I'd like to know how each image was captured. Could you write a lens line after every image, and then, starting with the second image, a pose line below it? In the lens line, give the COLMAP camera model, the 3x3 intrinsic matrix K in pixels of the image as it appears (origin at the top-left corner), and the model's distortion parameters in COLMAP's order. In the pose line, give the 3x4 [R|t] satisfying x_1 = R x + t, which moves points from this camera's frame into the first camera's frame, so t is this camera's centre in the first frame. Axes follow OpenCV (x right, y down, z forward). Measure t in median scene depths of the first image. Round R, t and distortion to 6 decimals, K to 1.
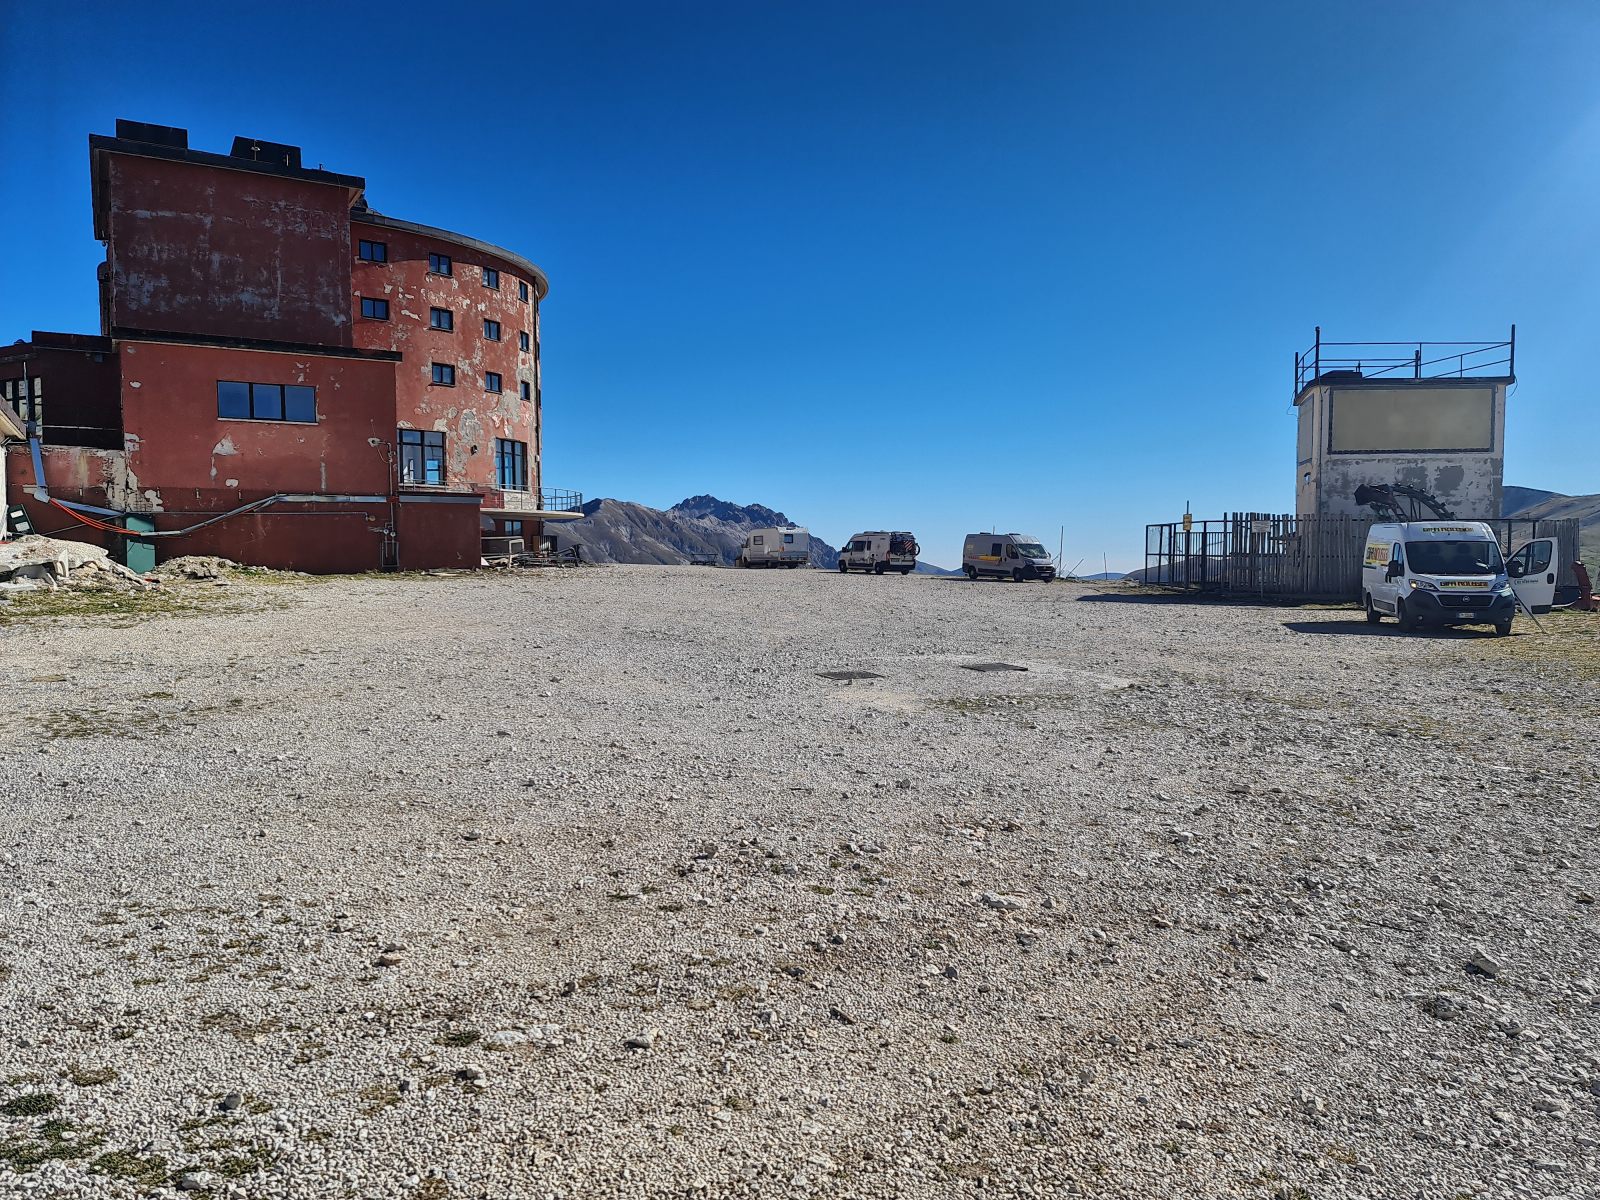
lens RADIAL K [[1160.5, 0, 800.1], [0, 1160.5, 606.9], [0, 0, 1]] dist [0.047682, -0.001606]
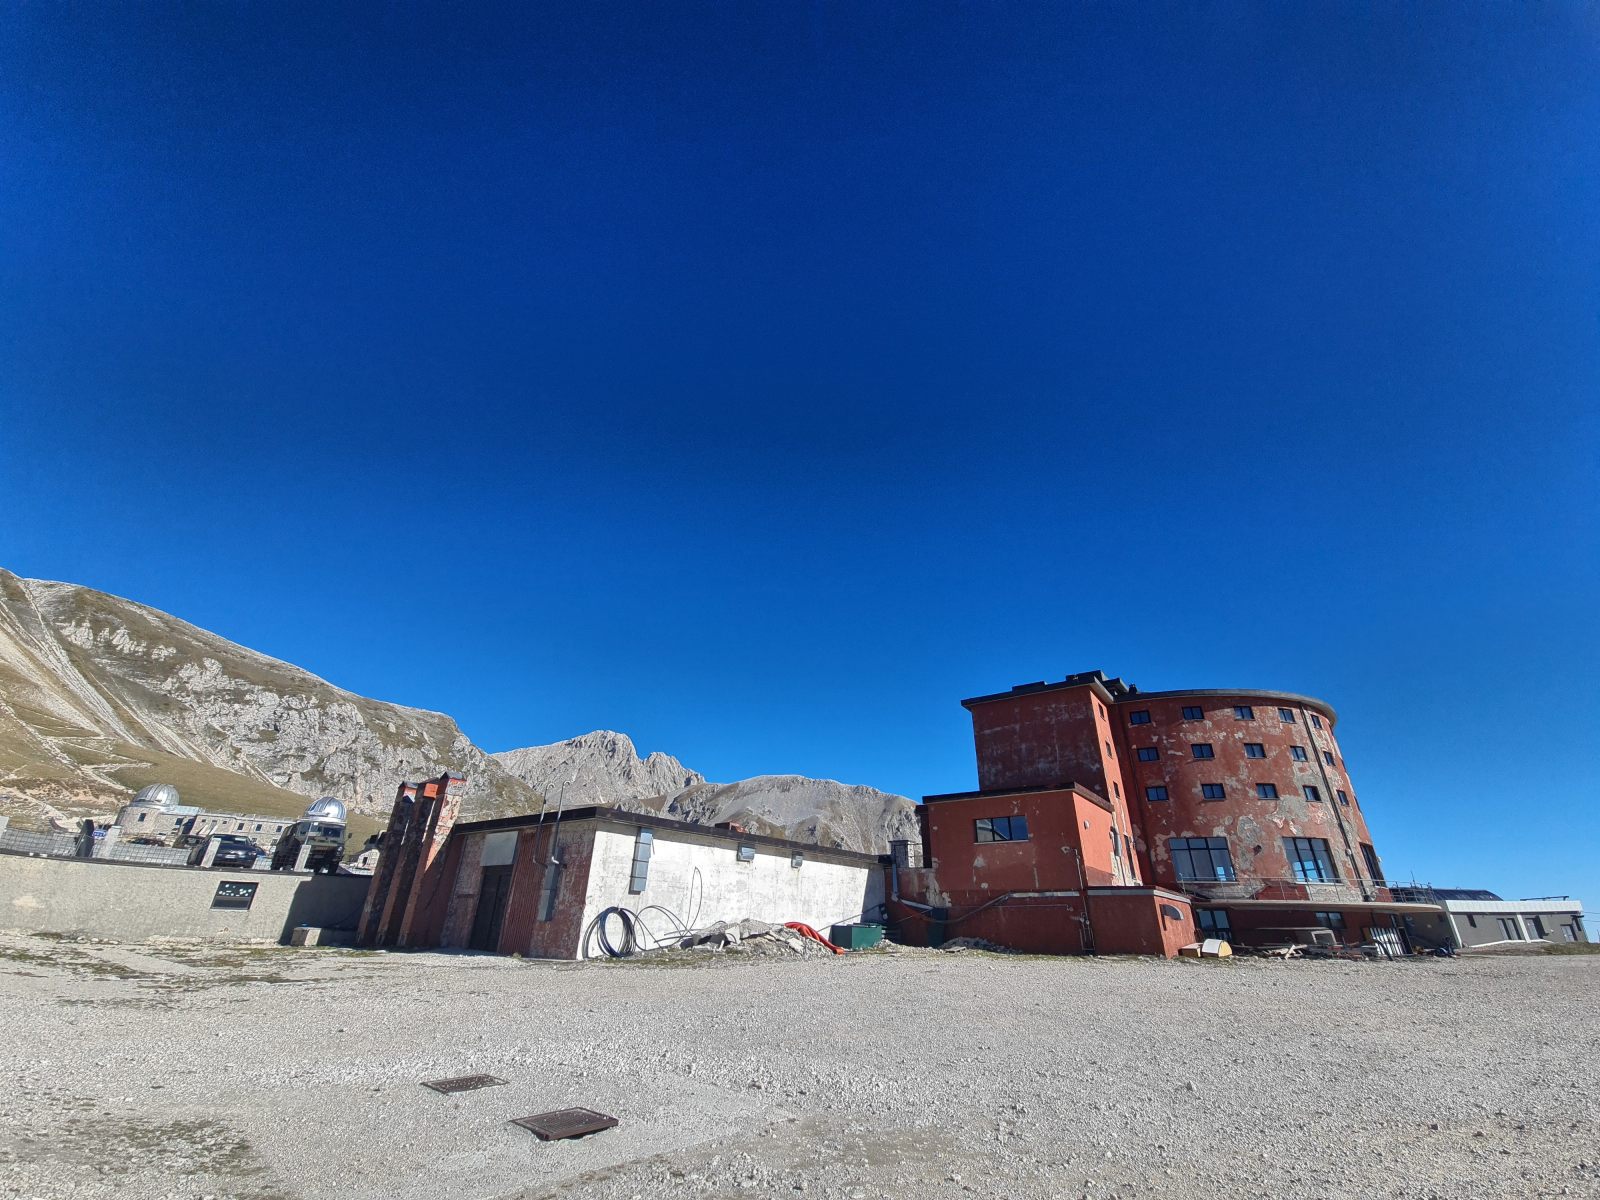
lens RADIAL K [[648.8, 0, 810.8], [0, 648.8, 602.0], [0, 0, 1]] dist [0.005803, -0.004595]
pose [[0.411630, -0.402070, -0.817863, 0.202720], [-0.065837, 0.881954, -0.466714, -0.013224], [0.908970, 0.245960, 0.336568, 0.281327]]
